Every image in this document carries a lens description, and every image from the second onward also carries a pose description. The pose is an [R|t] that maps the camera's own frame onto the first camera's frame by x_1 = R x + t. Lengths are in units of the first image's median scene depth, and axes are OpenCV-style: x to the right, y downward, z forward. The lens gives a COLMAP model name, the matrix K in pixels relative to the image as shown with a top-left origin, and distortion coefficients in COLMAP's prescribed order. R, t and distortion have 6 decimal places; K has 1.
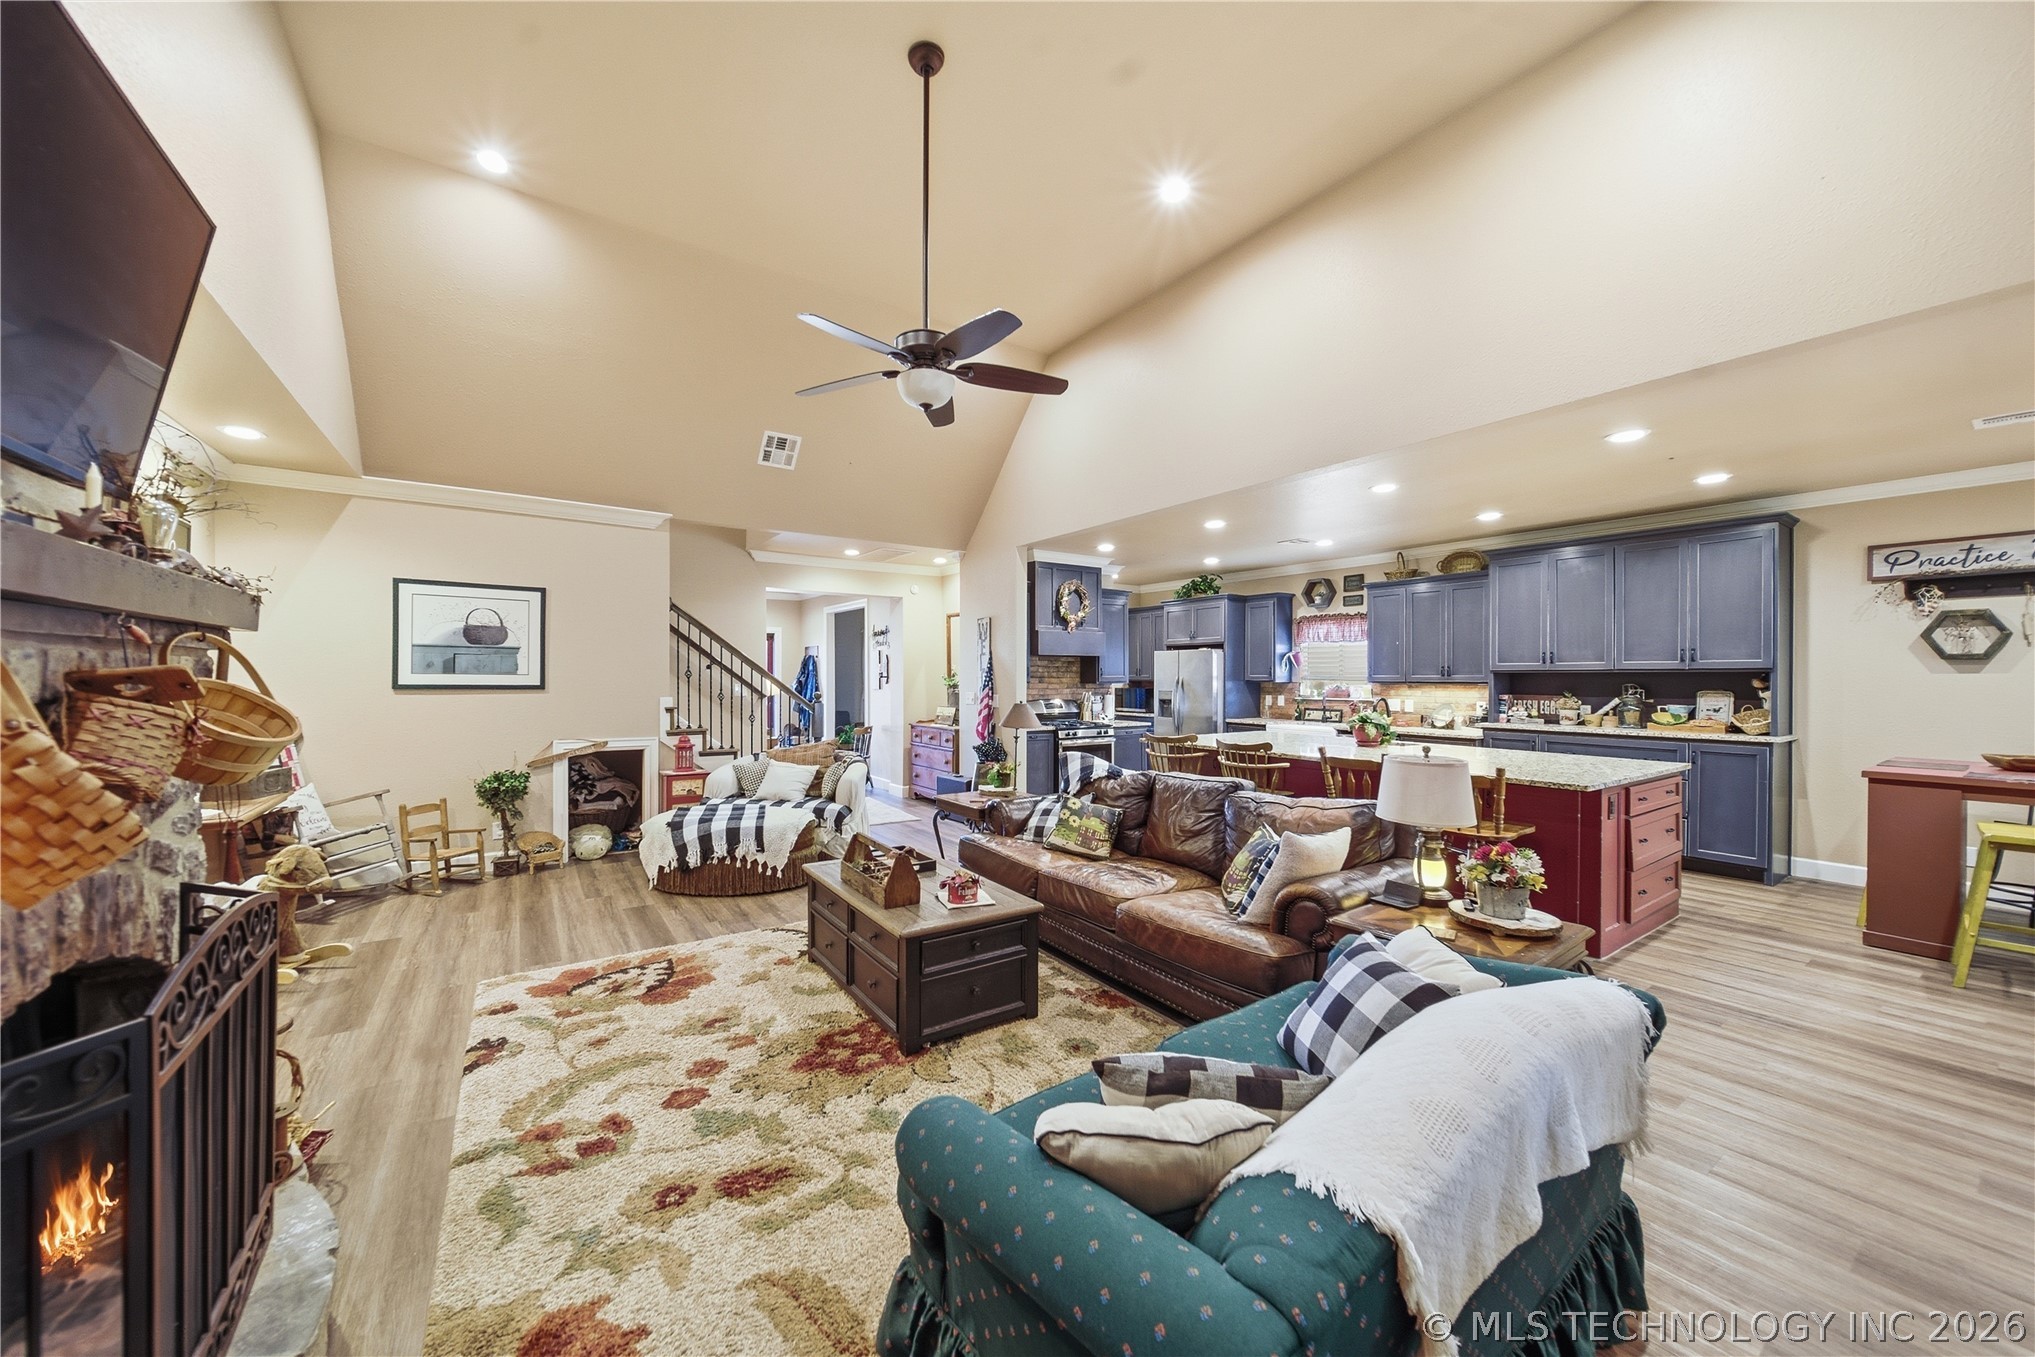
lens RADIAL K [[718.4, 0, 1005.0], [0, 718.4, 683.1], [0, 0, 1]] dist [-0.002375, -0.001812]
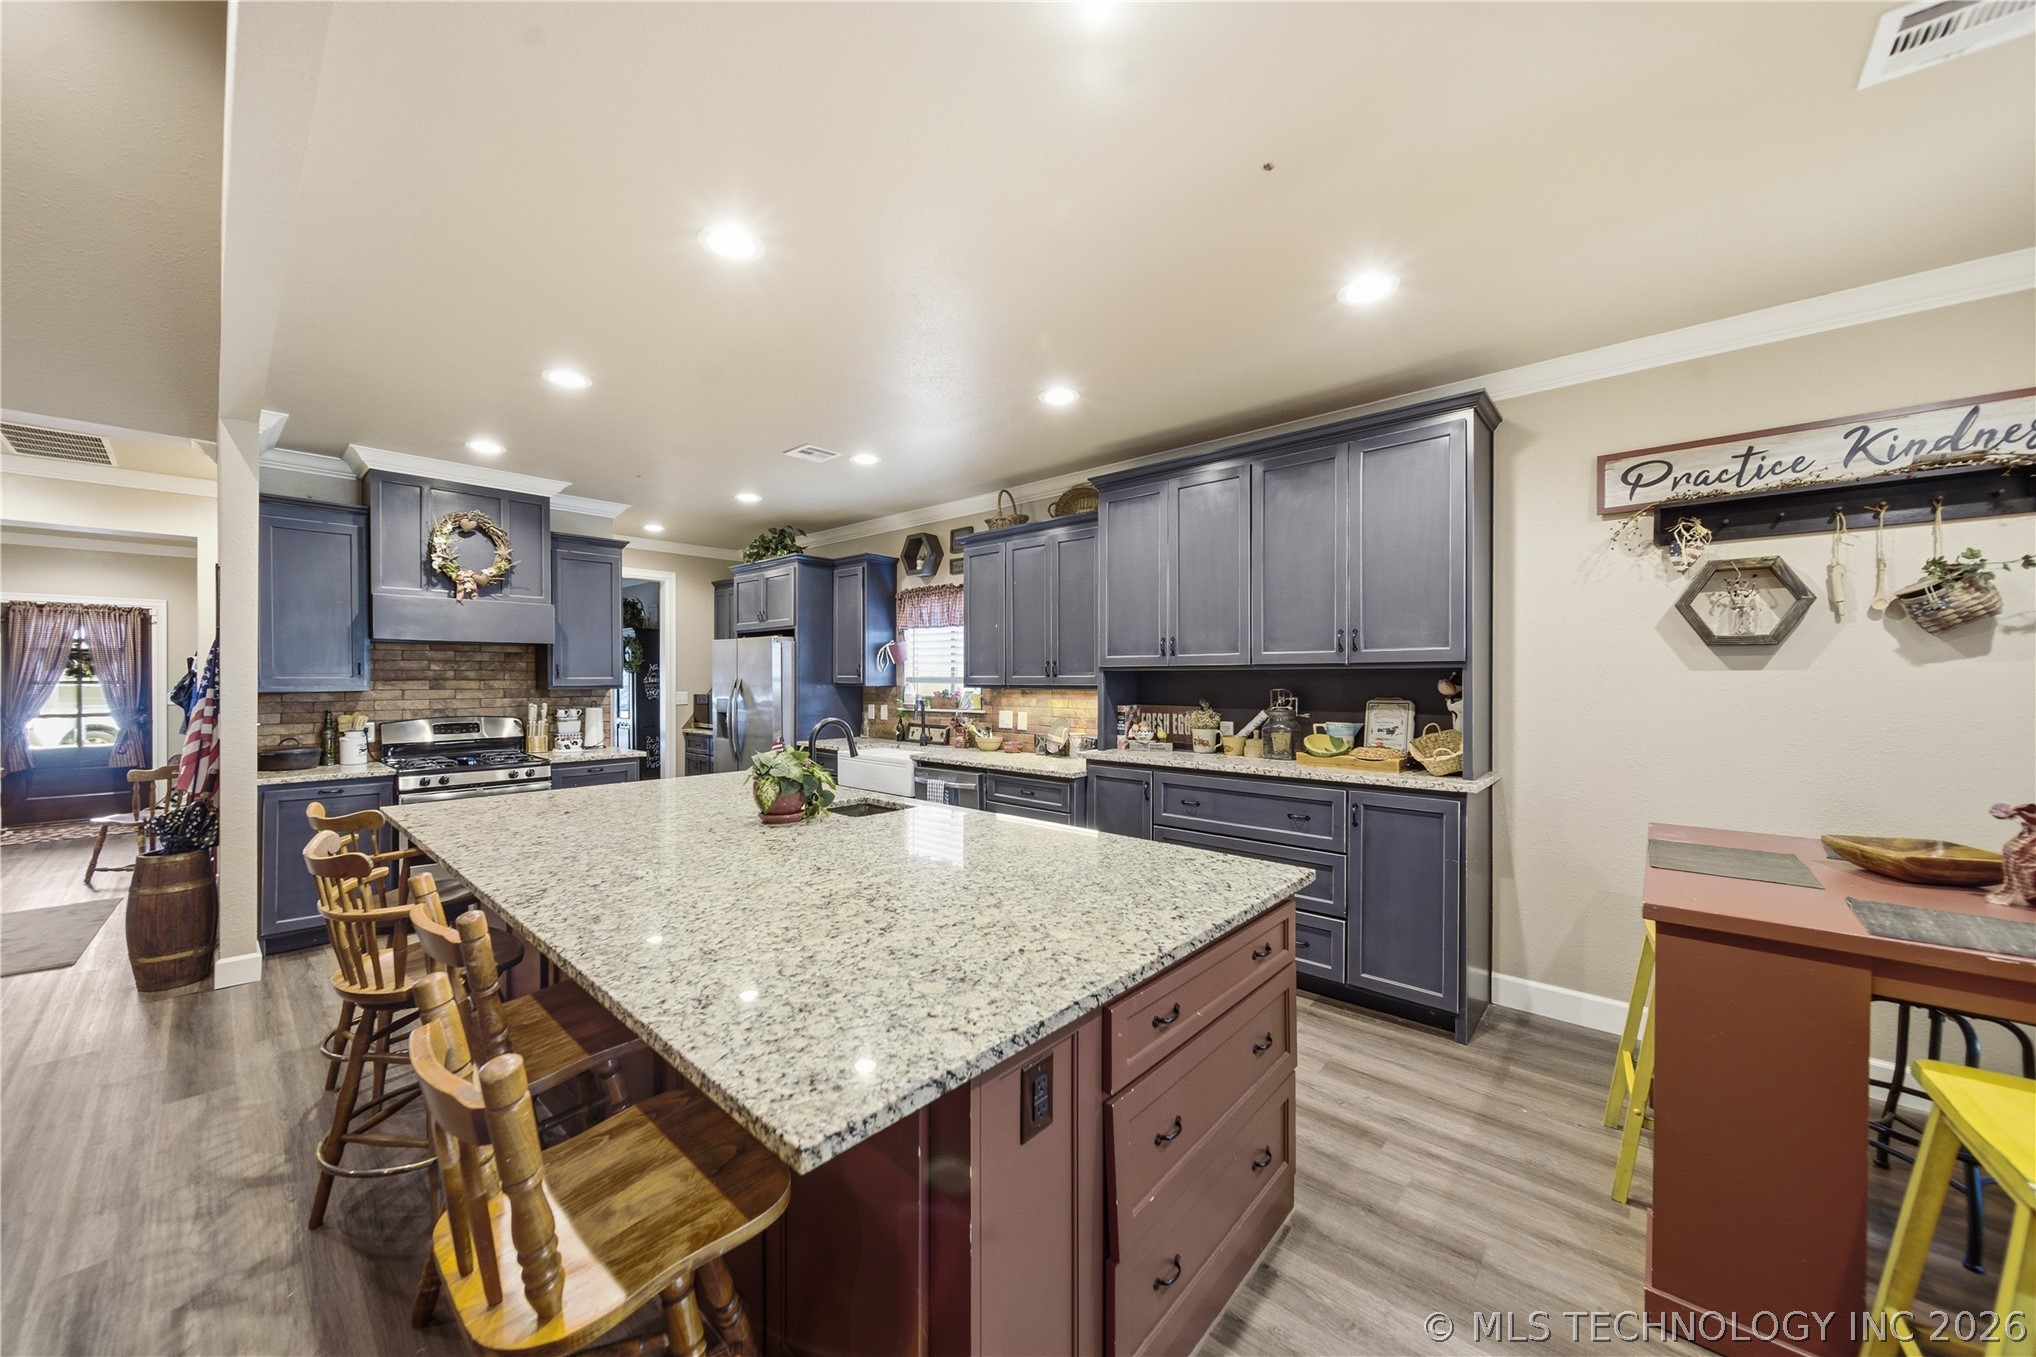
lens RADIAL K [[718.8, 0, 1001.3], [0, 718.8, 685.3], [0, 0, 1]] dist [-0.002375, -0.001812]
pose [[0.970046, -0.002888, 0.242903, 0.533981], [0.002751, 0.999996, 0.000904, -0.003233], [-0.242905, -0.000209, 0.970050, 0.495863]]
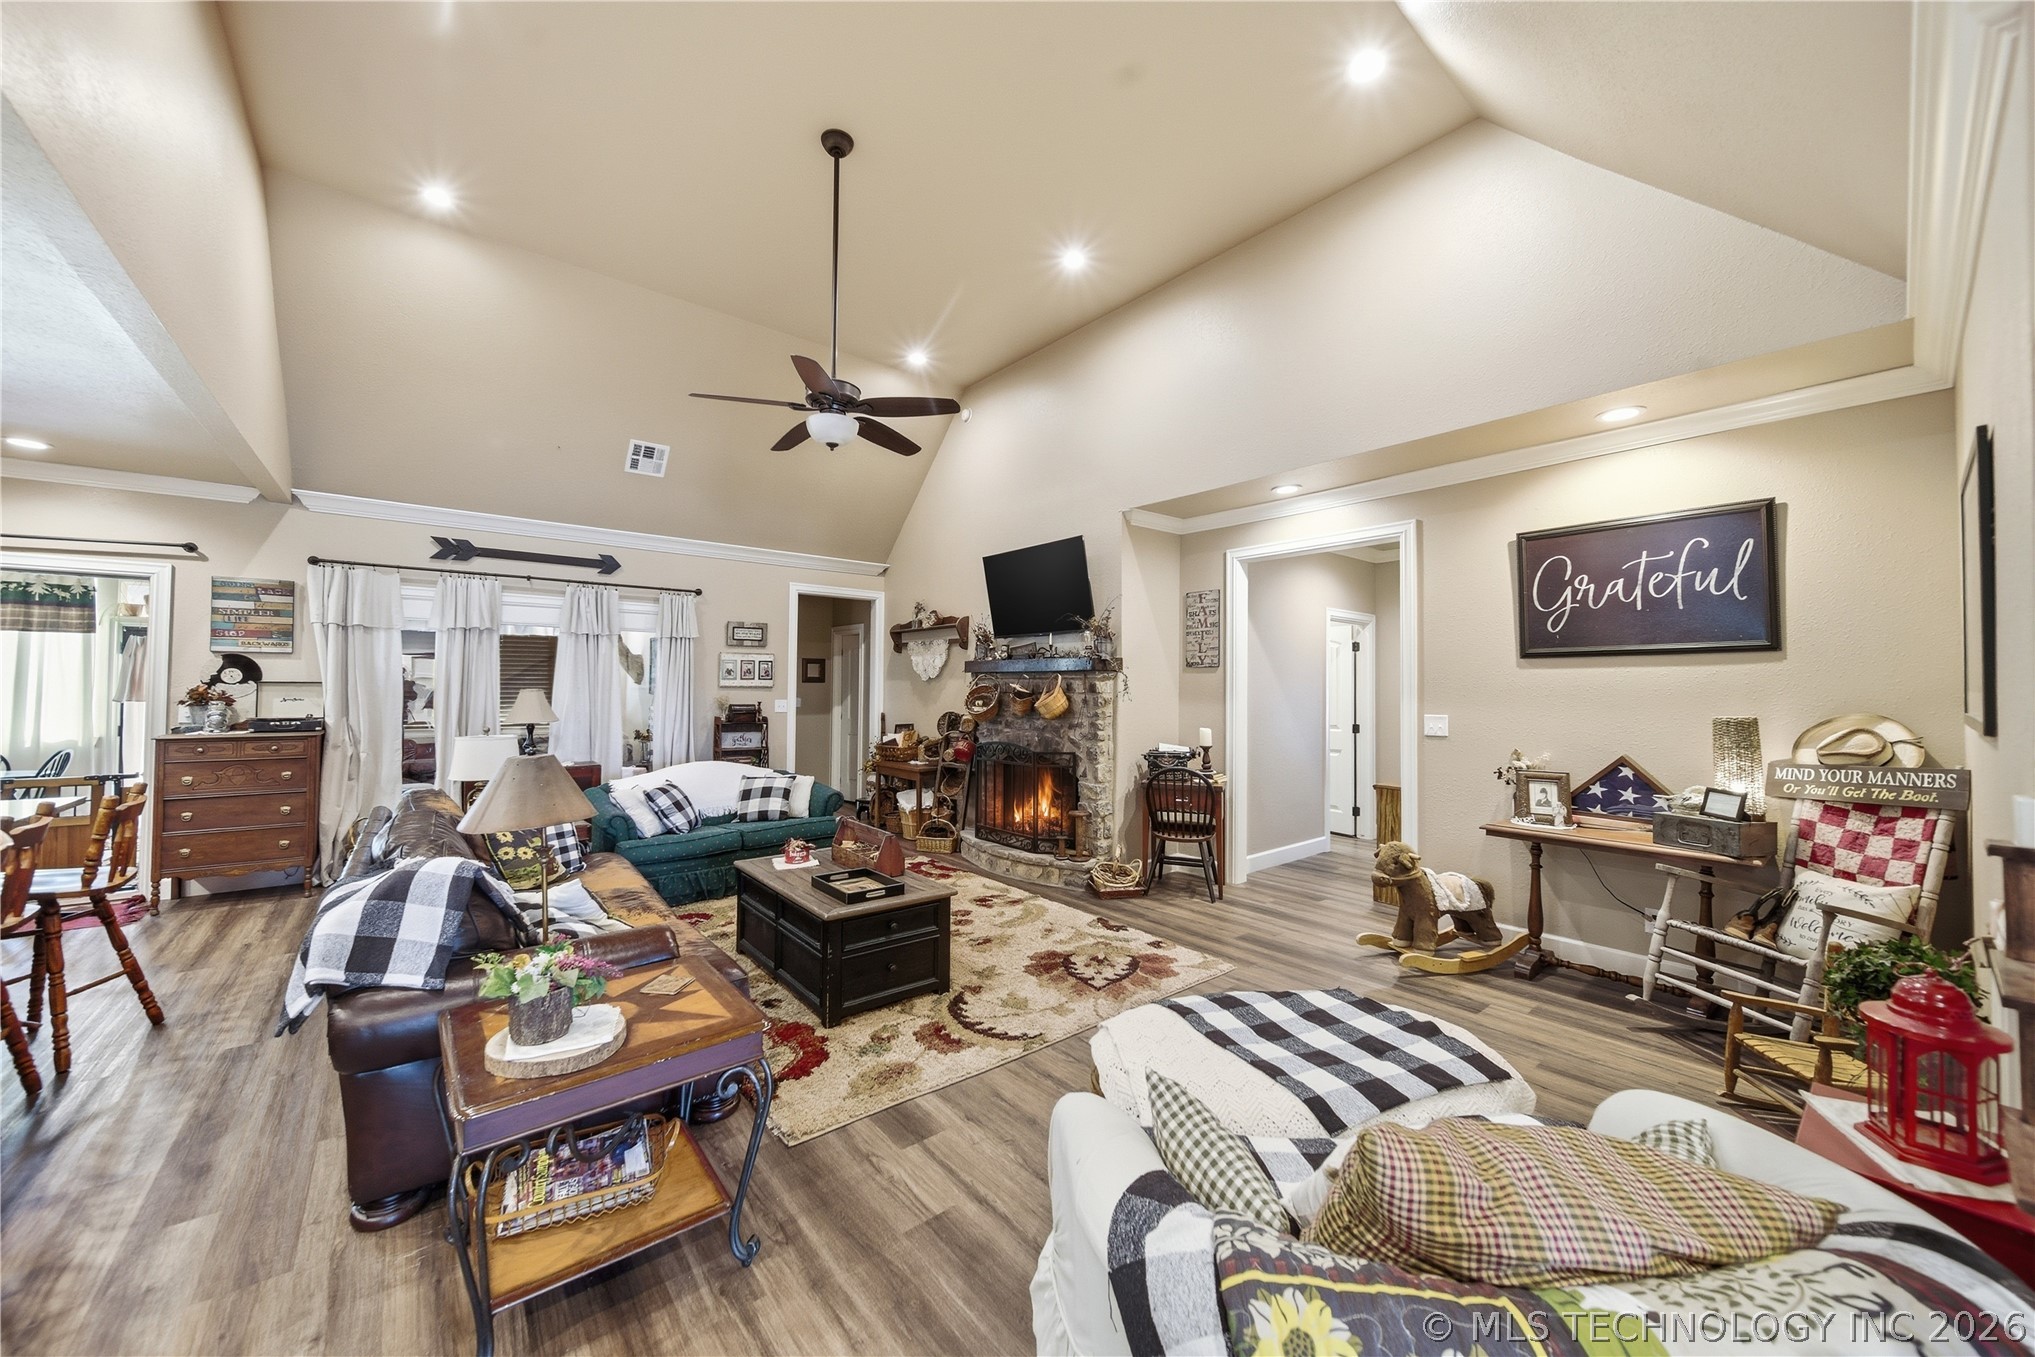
lens RADIAL K [[732.0, 0, 1004.3], [0, 732.0, 671.4], [0, 0, 1]] dist [-0.004231, -0.000053]
pose [[-0.996237, -0.012315, -0.085793, -0.173669], [-0.011319, 0.999863, -0.012094, -0.011531], [0.085930, -0.011077, -0.996240, 1.305185]]
